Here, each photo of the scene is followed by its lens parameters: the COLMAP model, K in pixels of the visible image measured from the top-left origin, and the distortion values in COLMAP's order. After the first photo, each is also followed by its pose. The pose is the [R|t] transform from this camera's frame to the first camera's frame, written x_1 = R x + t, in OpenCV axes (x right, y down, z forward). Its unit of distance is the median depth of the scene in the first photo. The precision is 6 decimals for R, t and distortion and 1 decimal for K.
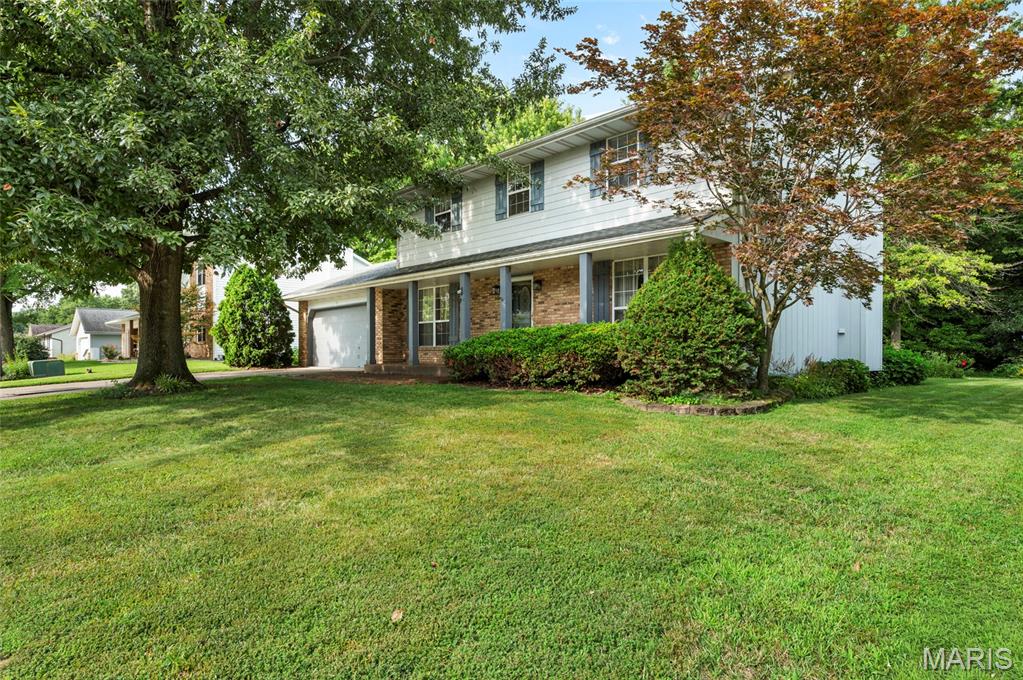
lens RADIAL K [[605.2, 0, 511.5], [0, 605.2, 340.0], [0, 0, 1]] dist [-0.001502, -0.000025]
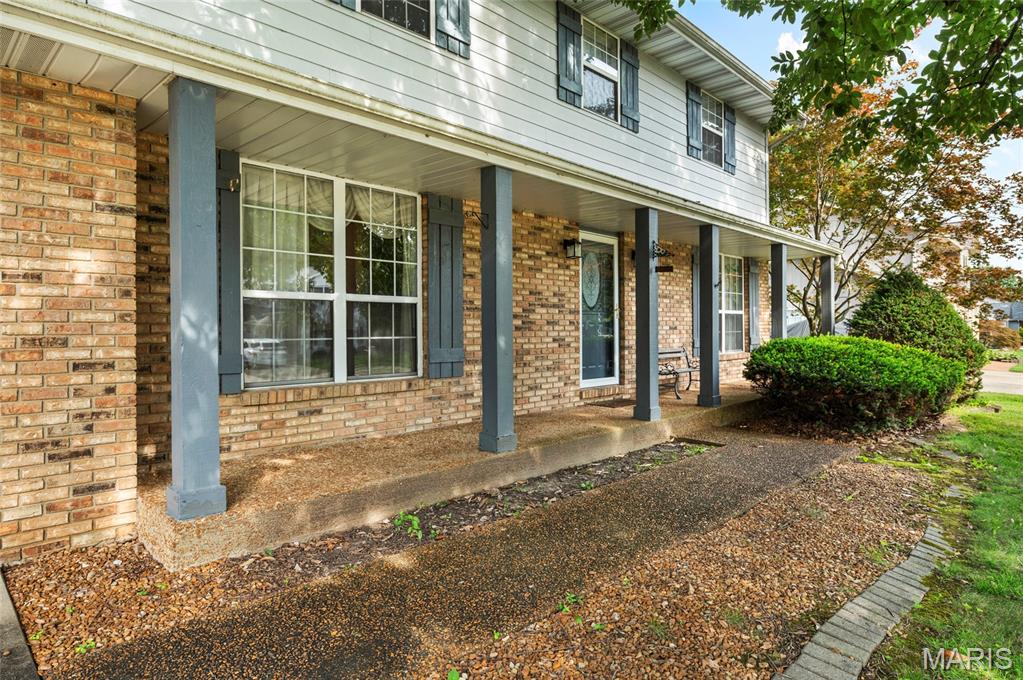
lens RADIAL K [[605.2, 0, 511.5], [0, 605.2, 340.0], [0, 0, 1]] dist [-0.001502, -0.000025]
pose [[-0.069980, -0.007402, 0.997521, -0.374799], [-0.010807, 0.999919, 0.006662, -0.010589], [-0.997490, -0.010314, -0.070054, 0.816944]]
